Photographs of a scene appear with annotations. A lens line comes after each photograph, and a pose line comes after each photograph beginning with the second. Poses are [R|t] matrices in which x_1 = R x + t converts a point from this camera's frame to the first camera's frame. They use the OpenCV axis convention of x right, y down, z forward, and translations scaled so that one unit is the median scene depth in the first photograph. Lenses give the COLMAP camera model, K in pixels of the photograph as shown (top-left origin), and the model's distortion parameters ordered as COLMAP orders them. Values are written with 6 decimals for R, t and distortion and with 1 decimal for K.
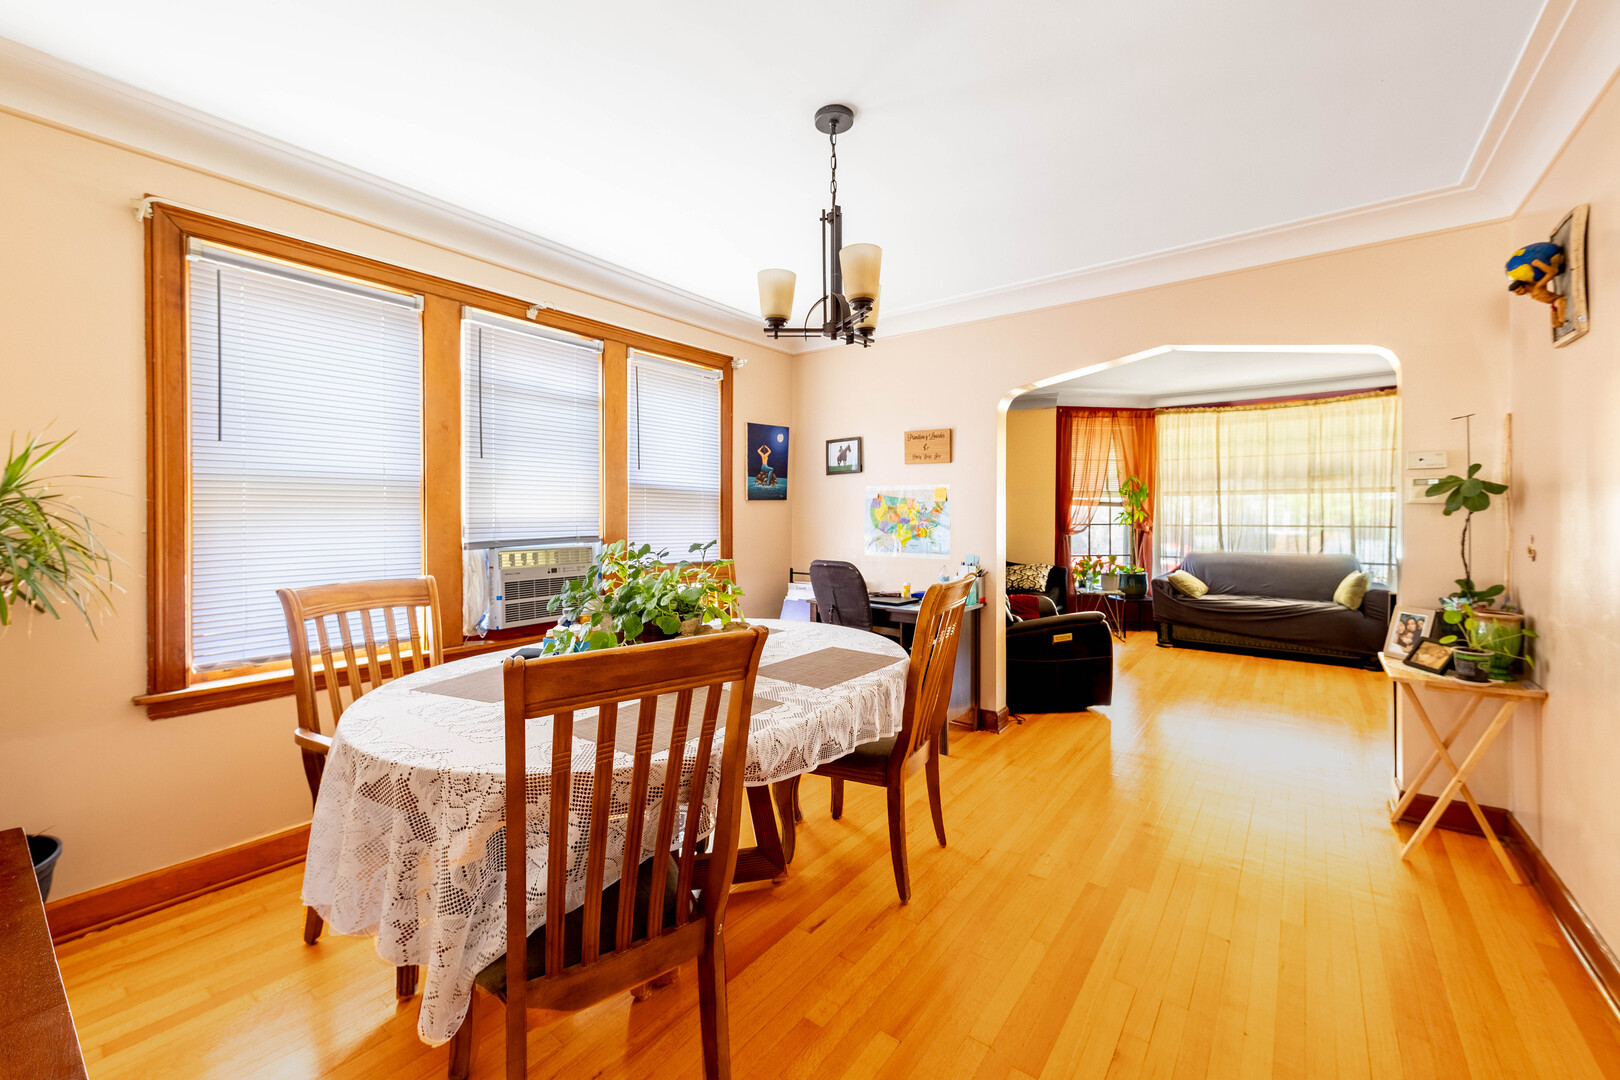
lens RADIAL K [[673.6, 0, 809.1], [0, 673.6, 522.7], [0, 0, 1]] dist [0.018402, -0.000019]
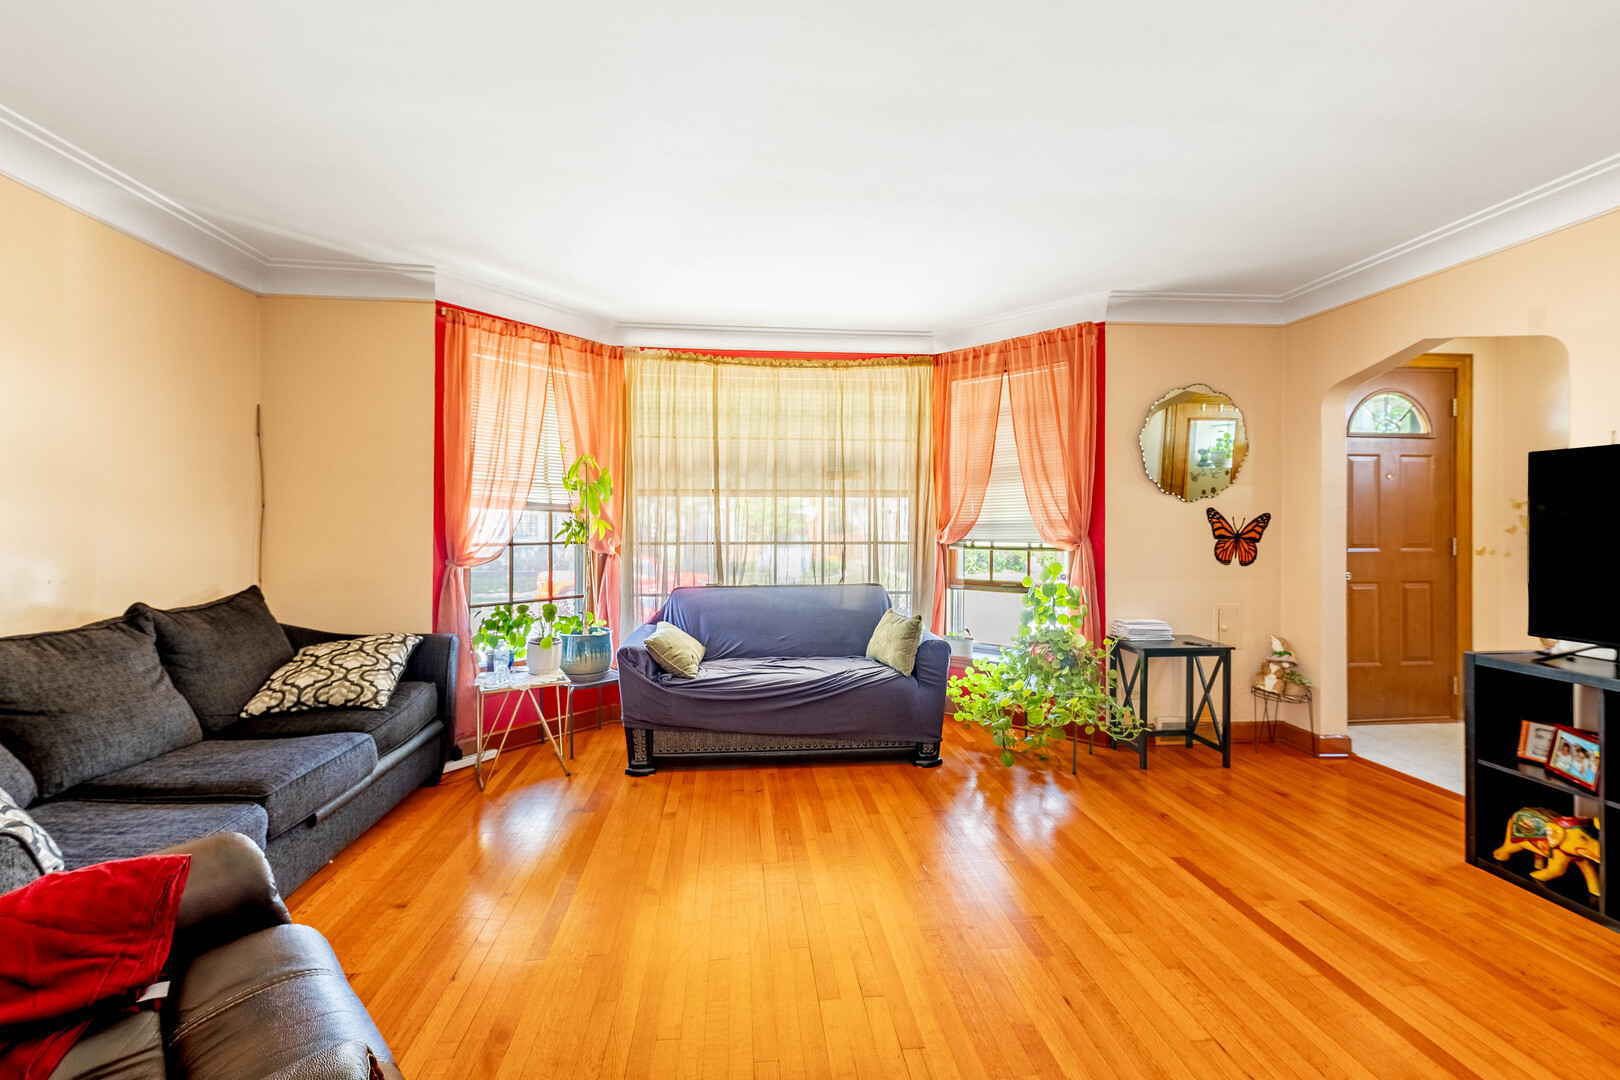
lens RADIAL K [[673.6, 0, 809.1], [0, 673.6, 522.7], [0, 0, 1]] dist [0.018402, -0.000019]
pose [[0.740977, 0.005759, 0.671506, 0.256004], [0.006070, 0.999865, -0.015273, -0.005840], [-0.671503, 0.015394, 0.740842, 0.495191]]
